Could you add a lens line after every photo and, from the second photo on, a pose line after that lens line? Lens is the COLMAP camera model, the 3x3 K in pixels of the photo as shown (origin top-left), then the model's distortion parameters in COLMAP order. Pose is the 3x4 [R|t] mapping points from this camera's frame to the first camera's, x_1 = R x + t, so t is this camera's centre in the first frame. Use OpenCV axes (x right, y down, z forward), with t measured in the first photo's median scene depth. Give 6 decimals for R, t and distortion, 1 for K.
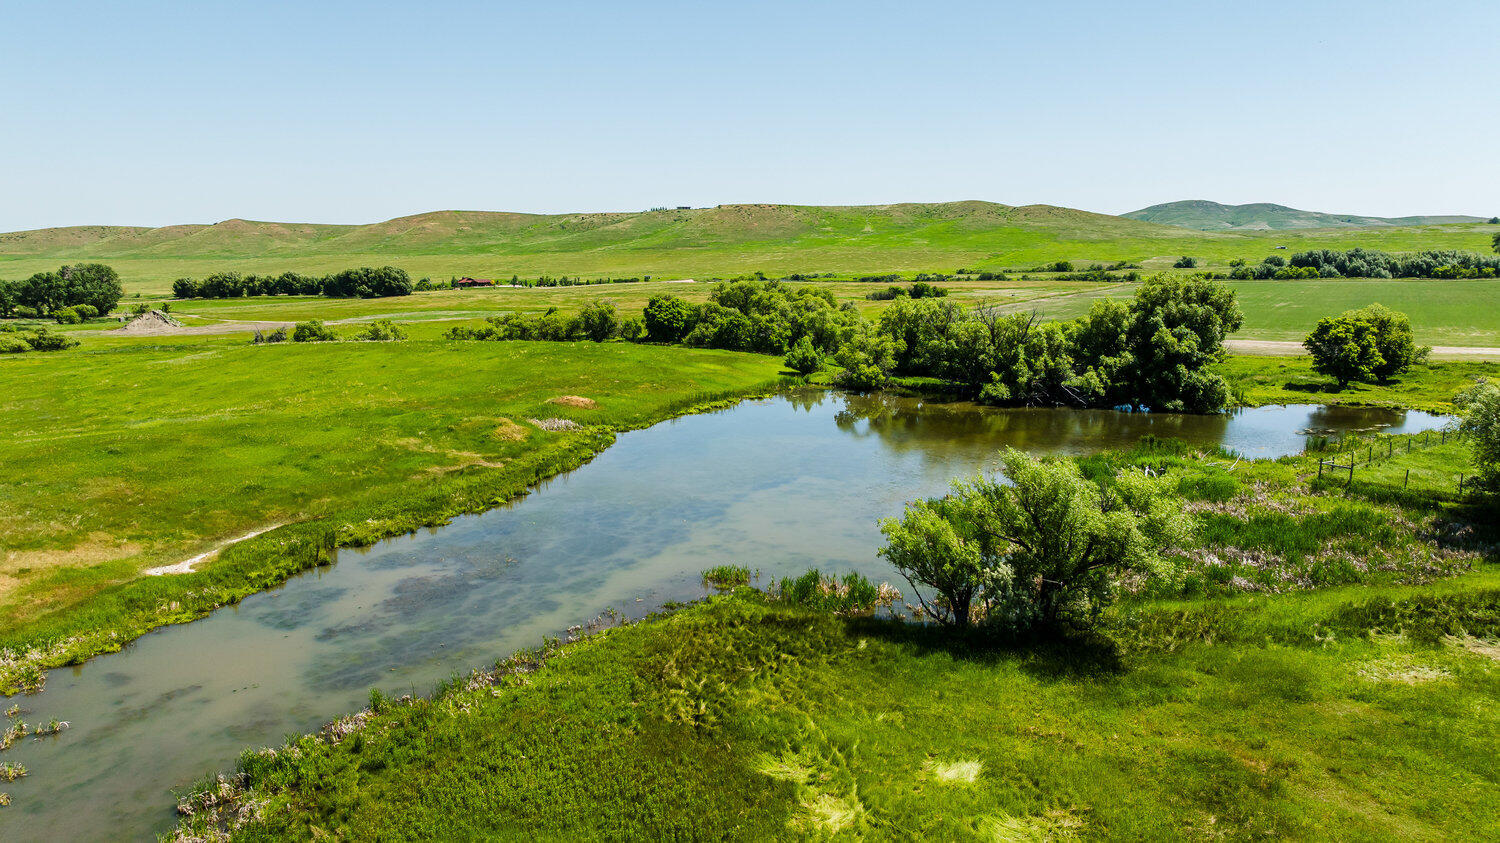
lens RADIAL K [[1044.0, 0, 744.4], [0, 1044.0, 425.9], [0, 0, 1]] dist [-0.045209, 0.037288]
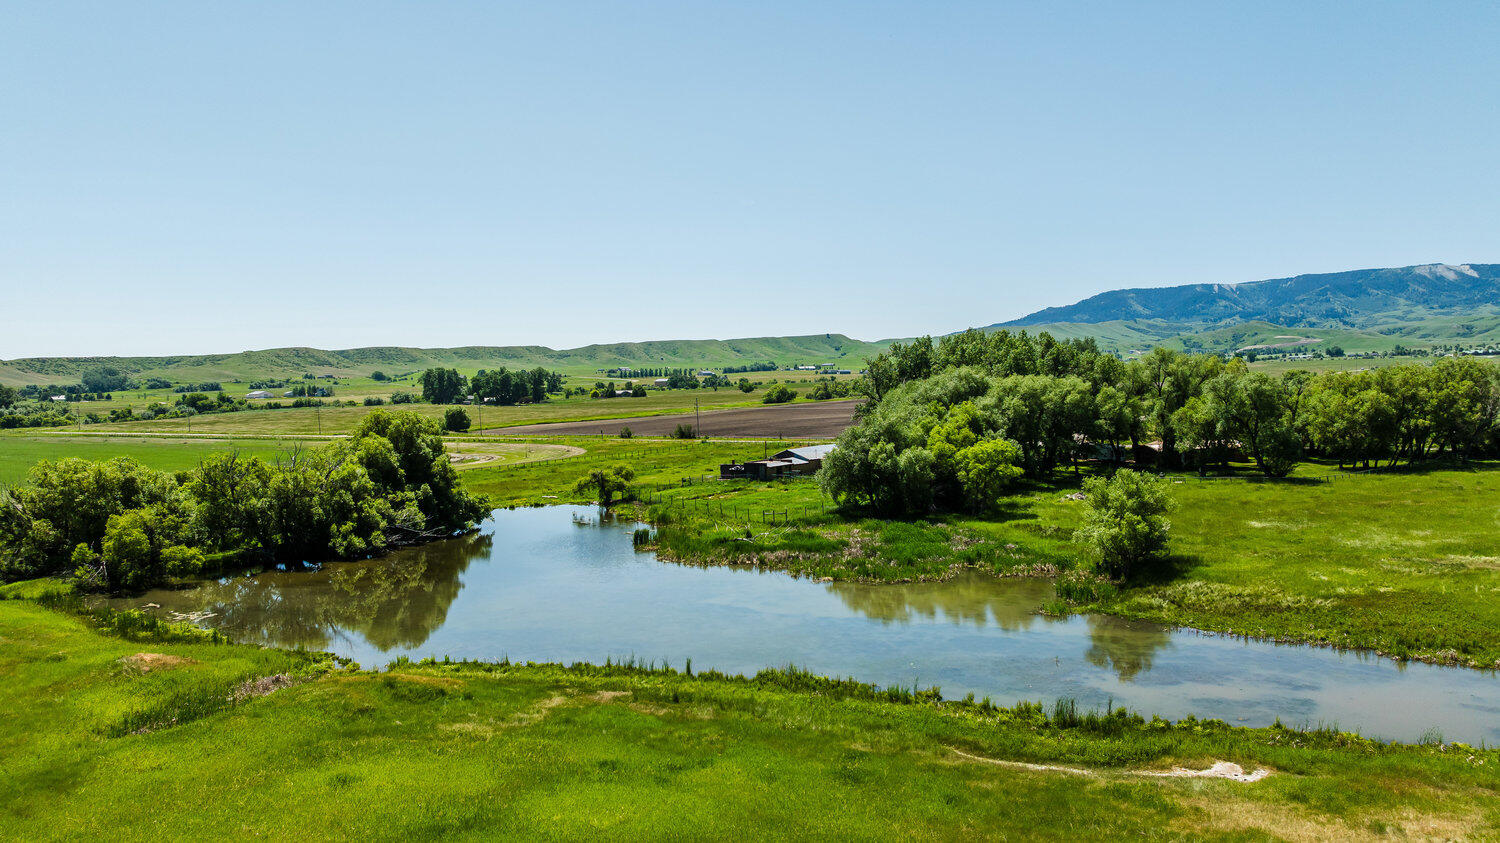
lens RADIAL K [[1044.0, 0, 756.2], [0, 1044.0, 430.9], [0, 0, 1]] dist [-0.045209, 0.037288]
pose [[-0.004655, -0.033214, 0.999437, -0.148773], [0.191430, 0.980935, 0.033491, -0.021421], [-0.981495, 0.191478, 0.001792, 0.152466]]
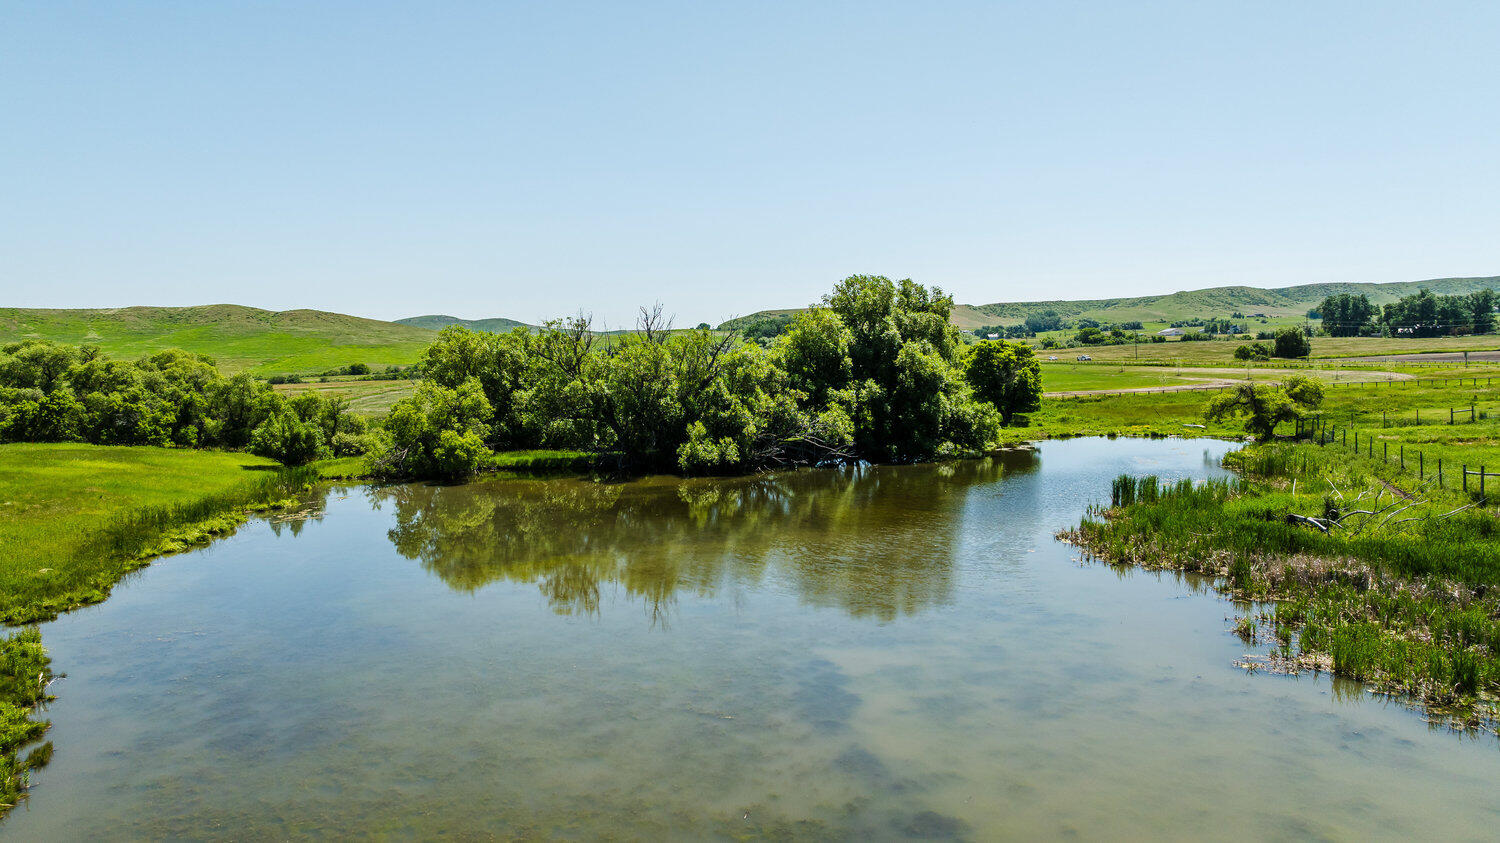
lens RADIAL K [[1044.0, 0, 749.0], [0, 1044.0, 409.4], [0, 0, 1]] dist [-0.045209, 0.037288]
pose [[0.760699, -0.043239, 0.647663, -0.031731], [0.125496, 0.988750, -0.081387, -0.001320], [-0.636858, 0.143190, 0.757568, 0.121614]]
